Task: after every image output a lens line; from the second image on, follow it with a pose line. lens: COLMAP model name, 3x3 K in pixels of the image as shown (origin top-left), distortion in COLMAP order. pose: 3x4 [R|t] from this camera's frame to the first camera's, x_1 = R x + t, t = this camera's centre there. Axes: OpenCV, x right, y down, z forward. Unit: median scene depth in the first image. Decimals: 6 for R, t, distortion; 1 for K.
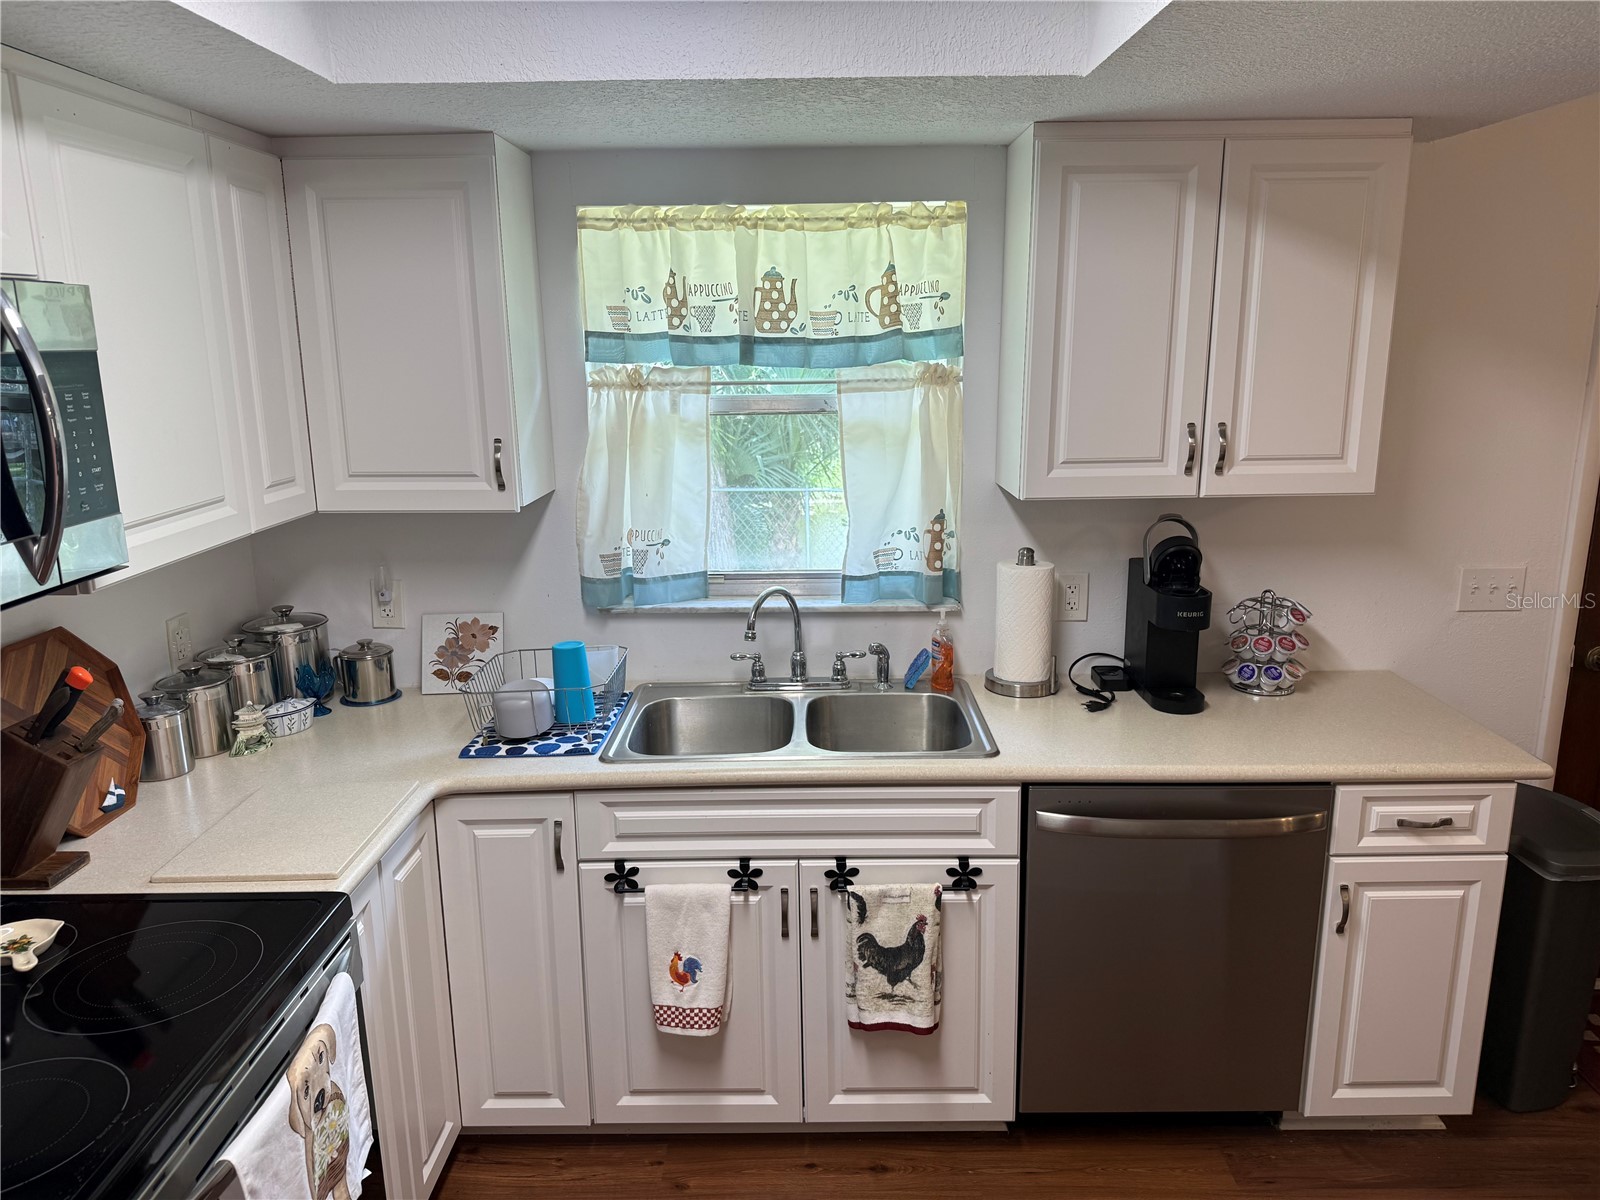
lens RADIAL K [[1120.3, 0, 804.0], [0, 1120.3, 599.6], [0, 0, 1]] dist [0.076147, -0.100822]
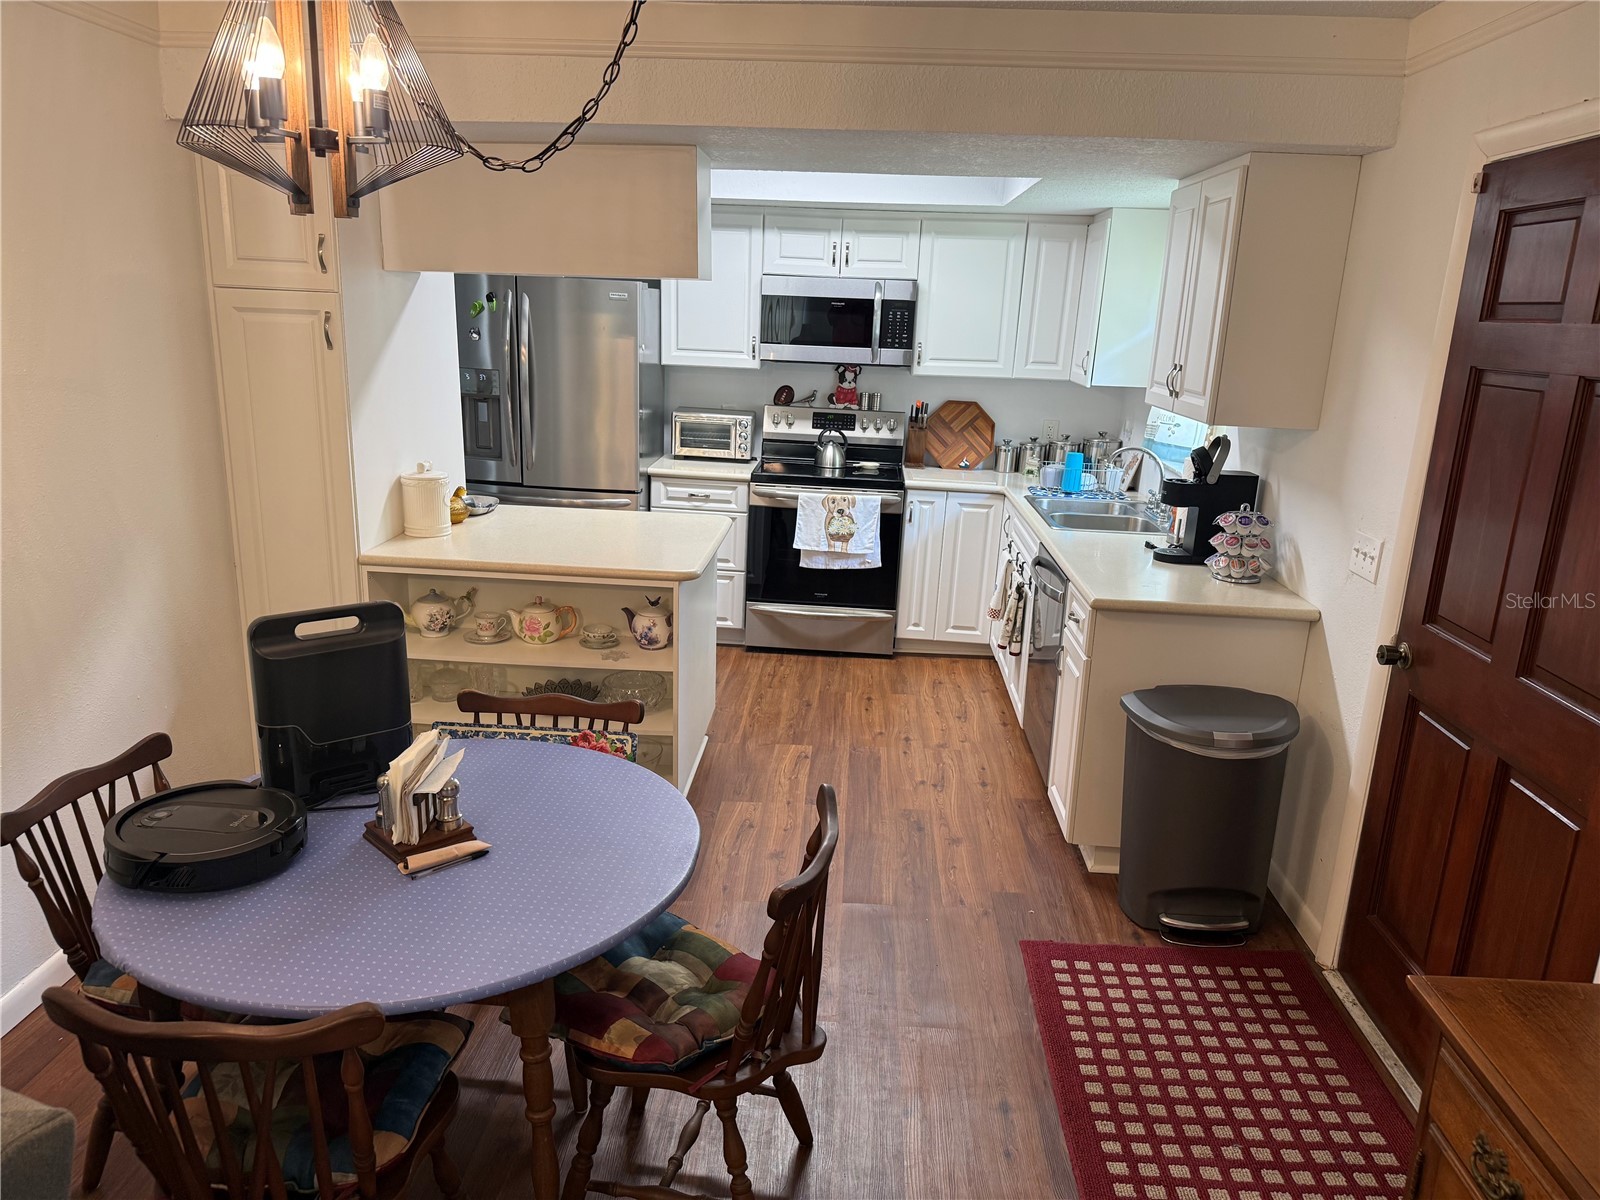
lens RADIAL K [[1120.3, 0, 780.6], [0, 1120.3, 616.5], [0, 0, 1]] dist [0.076147, -0.100822]
pose [[-0.070090, 0.277342, -0.958211, 2.033342], [-0.257426, 0.923009, 0.285983, -0.145498], [0.963753, 0.266713, 0.006701, 0.584853]]
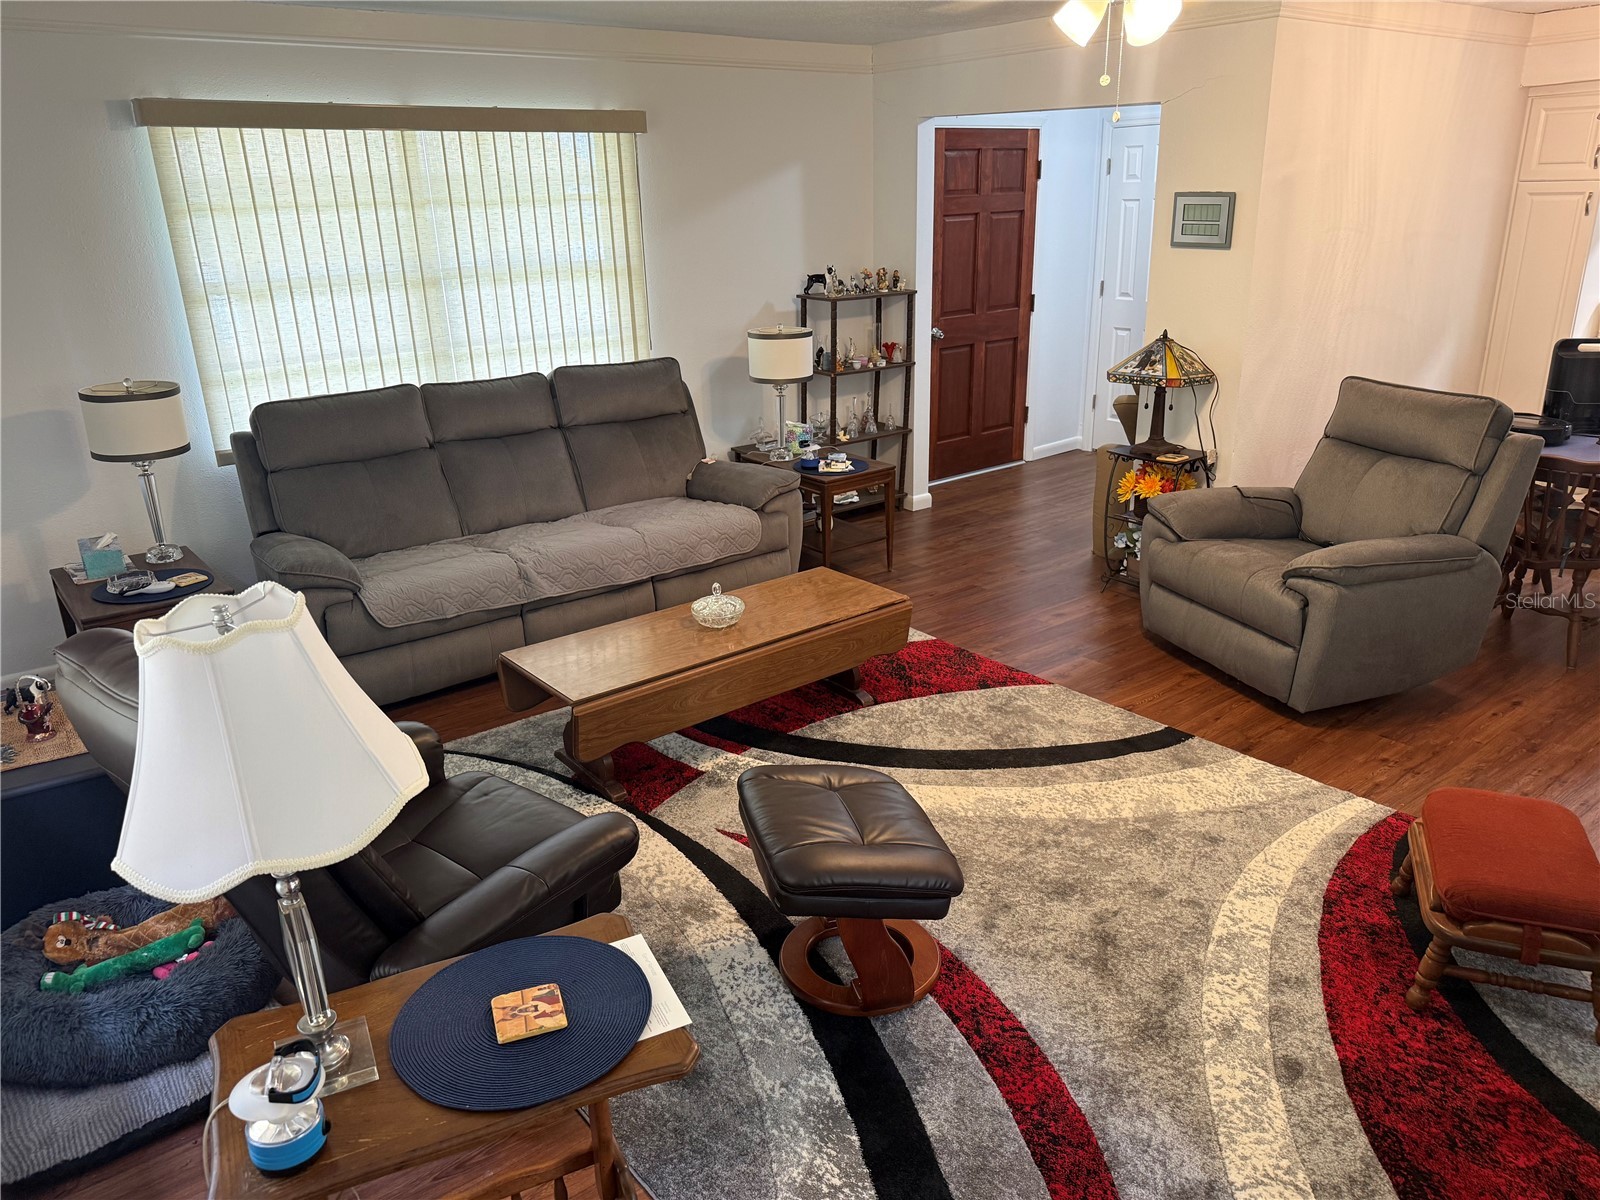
lens RADIAL K [[1120.3, 0, 797.6], [0, 1120.3, 614.1], [0, 0, 1]] dist [0.076147, -0.100822]
pose [[-0.781795, 0.252879, -0.569955, 3.494341], [-0.101161, 0.850520, 0.516122, -0.244639], [0.615275, 0.461158, -0.639351, 0.850052]]
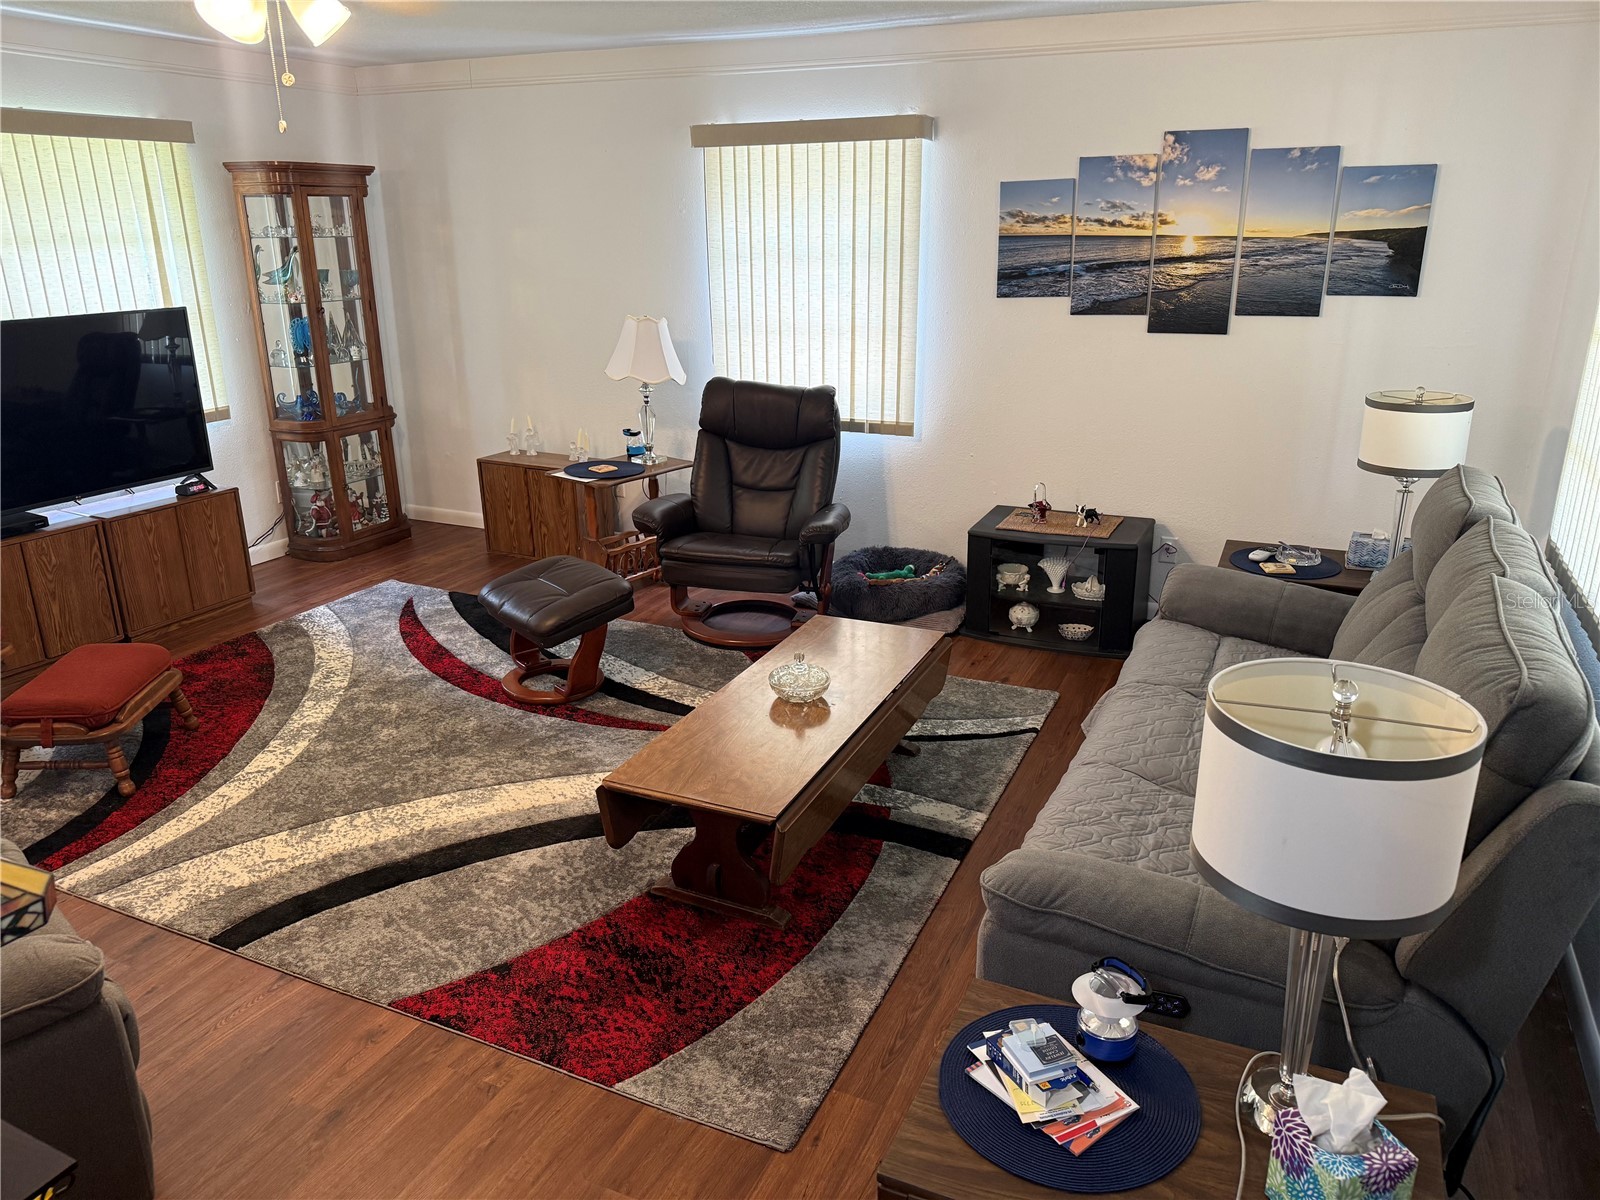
lens RADIAL K [[1120.3, 0, 821.4], [0, 1120.3, 623.6], [0, 0, 1]] dist [0.076147, -0.100822]
pose [[0.407081, -0.296329, 0.863987, 1.450663], [0.199002, 0.951961, 0.232739, 0.212731], [-0.891450, 0.077192, 0.446495, -0.944459]]
